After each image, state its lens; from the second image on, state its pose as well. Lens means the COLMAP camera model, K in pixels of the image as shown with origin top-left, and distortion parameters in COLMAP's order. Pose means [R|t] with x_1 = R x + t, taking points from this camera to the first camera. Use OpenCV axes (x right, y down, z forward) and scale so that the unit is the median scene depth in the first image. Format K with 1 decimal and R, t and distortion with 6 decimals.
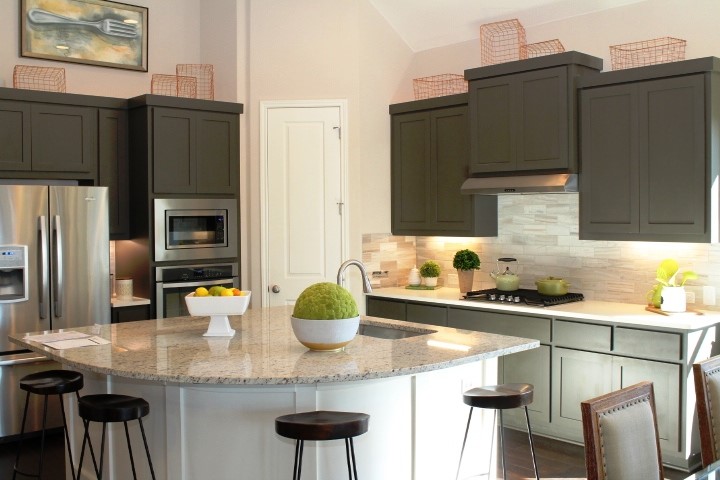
lens RADIAL K [[740.9, 0, 360.5], [0, 740.9, 216.2], [0, 0, 1]] dist [-0.022399, 0.001385]
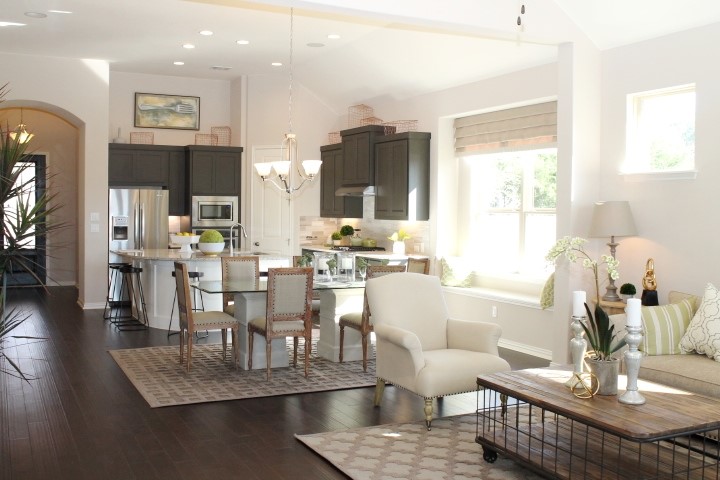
lens RADIAL K [[773.5, 0, 360.0], [0, 773.5, 240.0], [0, 0, 1]] dist [0.001277, -0.001319]
pose [[0.959193, 0.028407, -0.281322, 0.737784], [-0.018652, 0.999130, 0.037295, 0.009160], [0.282137, -0.030526, 0.958888, -0.886630]]
